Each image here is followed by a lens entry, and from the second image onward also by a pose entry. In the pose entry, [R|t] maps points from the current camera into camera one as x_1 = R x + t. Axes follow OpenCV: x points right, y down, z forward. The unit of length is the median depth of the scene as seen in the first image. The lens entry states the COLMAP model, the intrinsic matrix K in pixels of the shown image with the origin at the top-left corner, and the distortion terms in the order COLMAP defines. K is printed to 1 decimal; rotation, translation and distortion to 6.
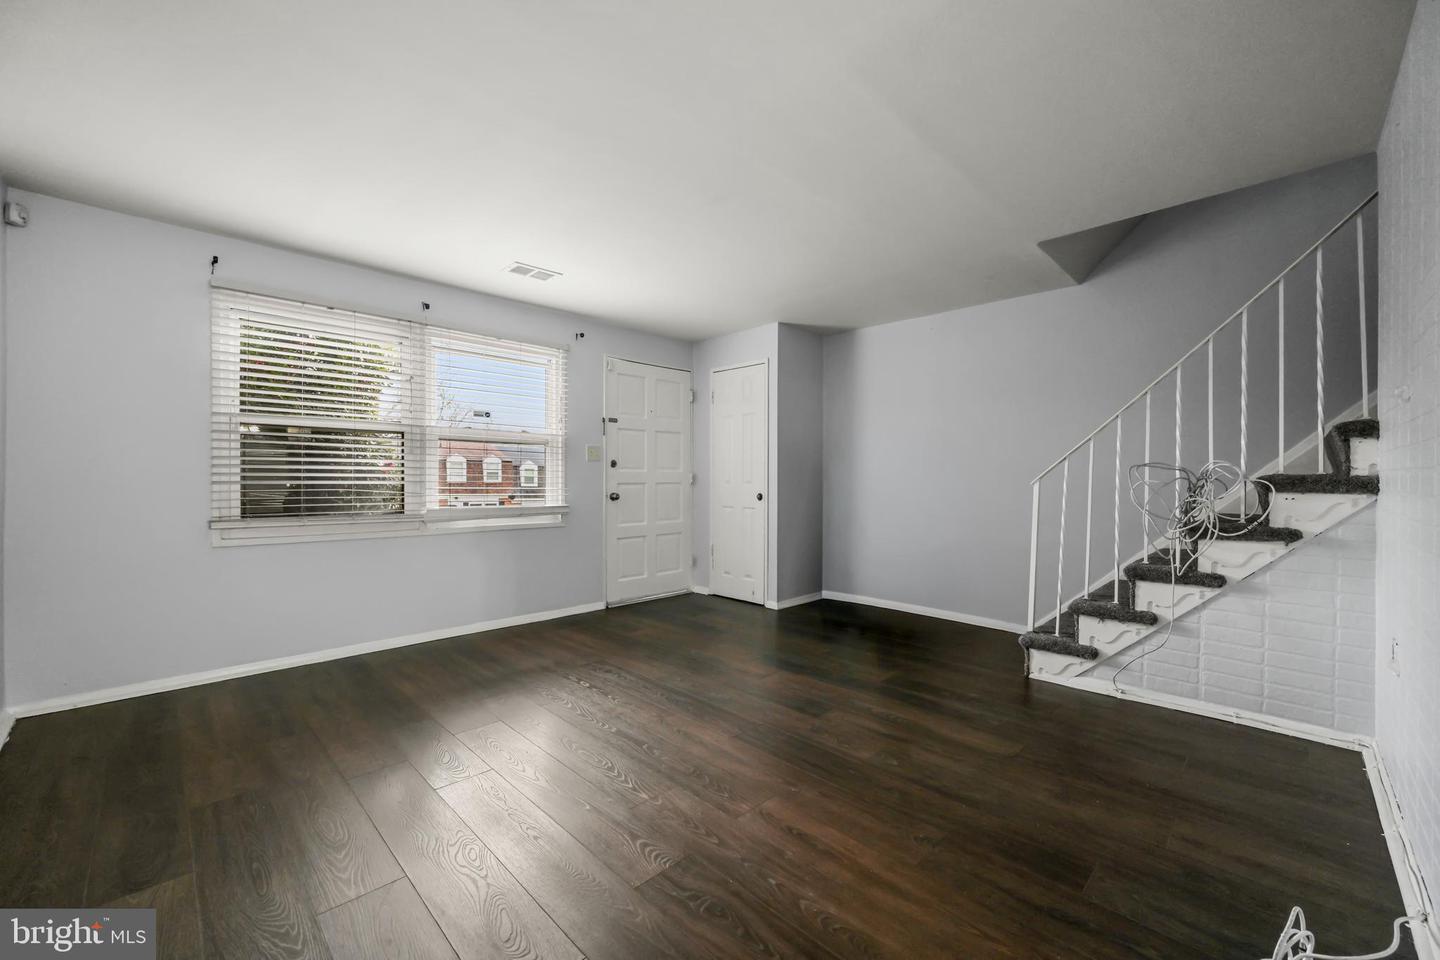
lens RADIAL K [[575.8, 0, 711.5], [0, 575.8, 483.4], [0, 0, 1]] dist [-0.000223, 0.000102]
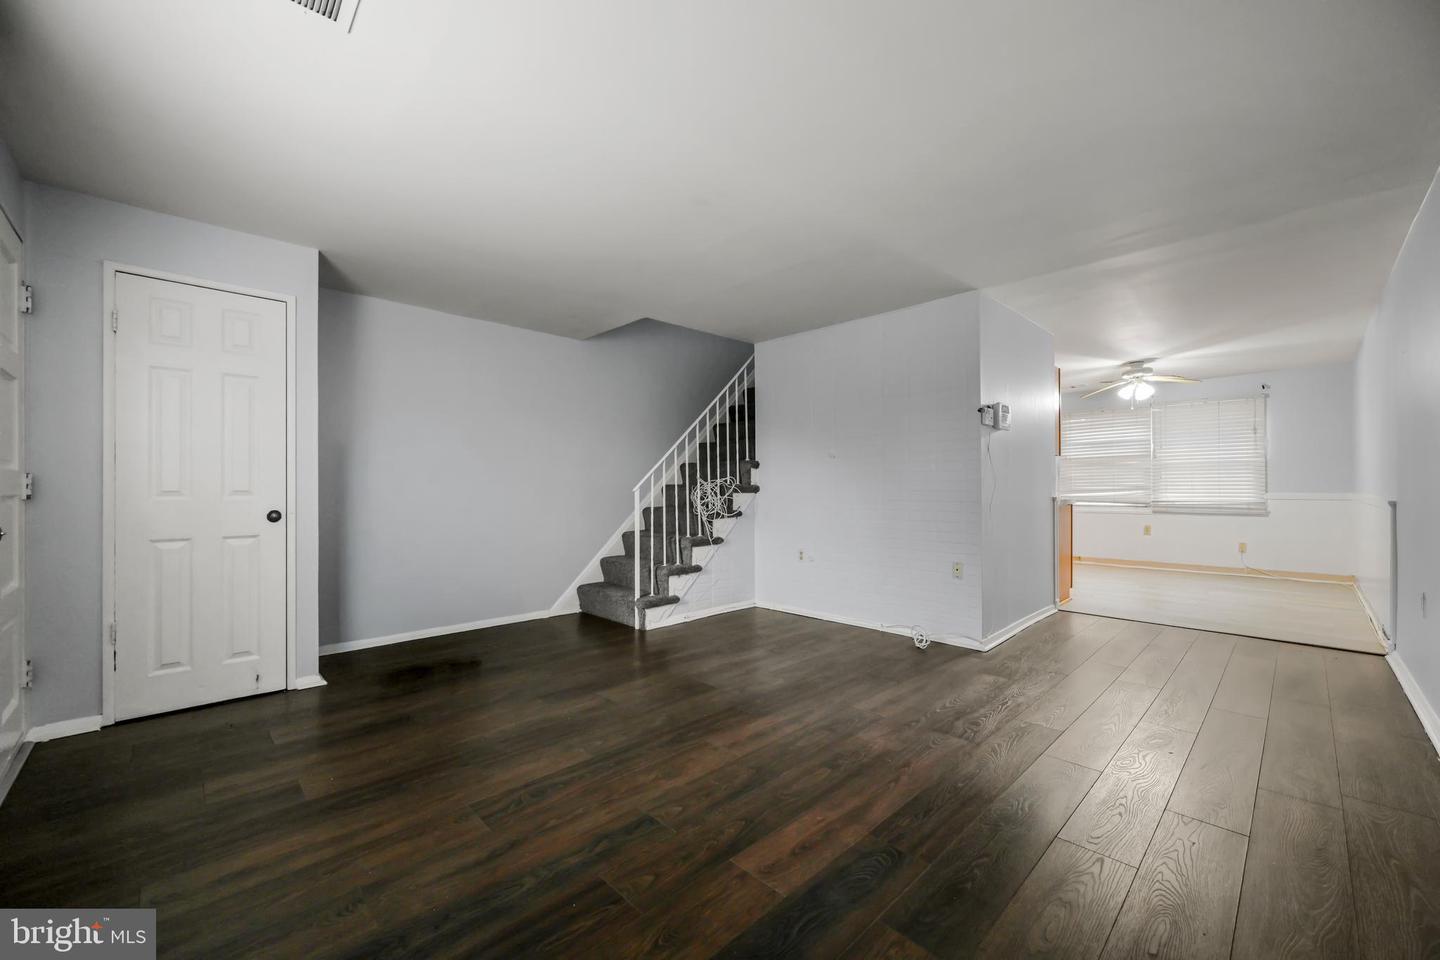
lens RADIAL K [[575.8, 0, 715.5], [0, 575.8, 488.4], [0, 0, 1]] dist [-0.000223, 0.000102]
pose [[0.003770, -0.001242, 0.999992, -0.740435], [0.009483, 0.999954, 0.001206, -0.002680], [-0.999948, 0.009478, 0.003782, 0.740370]]
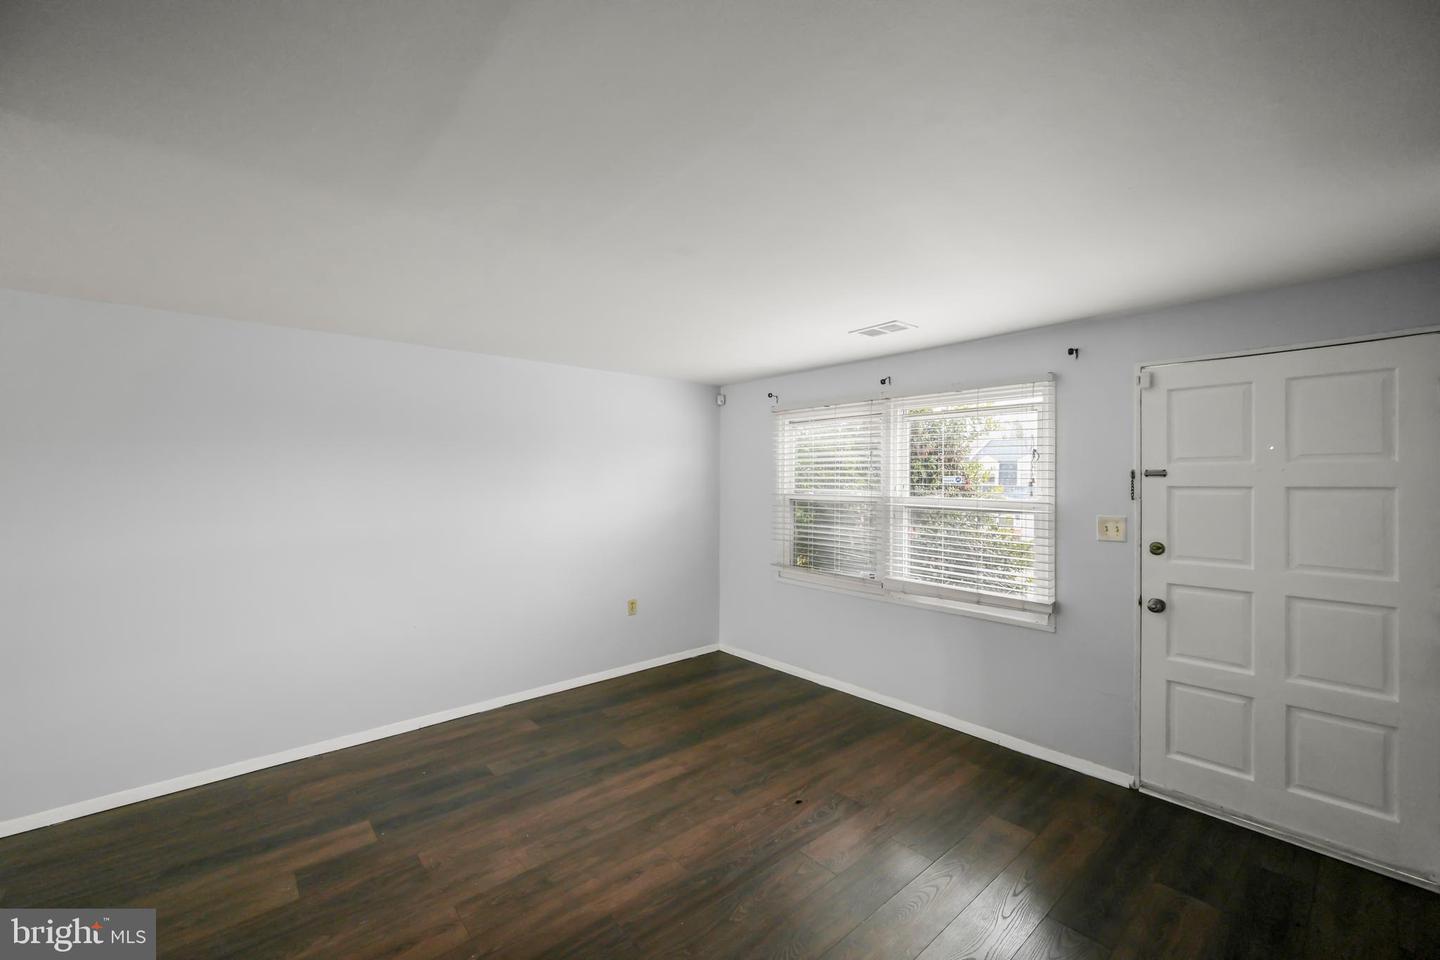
lens RADIAL K [[575.8, 0, 721.1], [0, 575.8, 486.4], [0, 0, 1]] dist [-0.000223, 0.000102]
pose [[-0.056055, 0.007882, -0.998397, 0.597246], [-0.008693, 0.999927, 0.008382, -0.135787], [0.998390, 0.009149, -0.055982, 0.827194]]
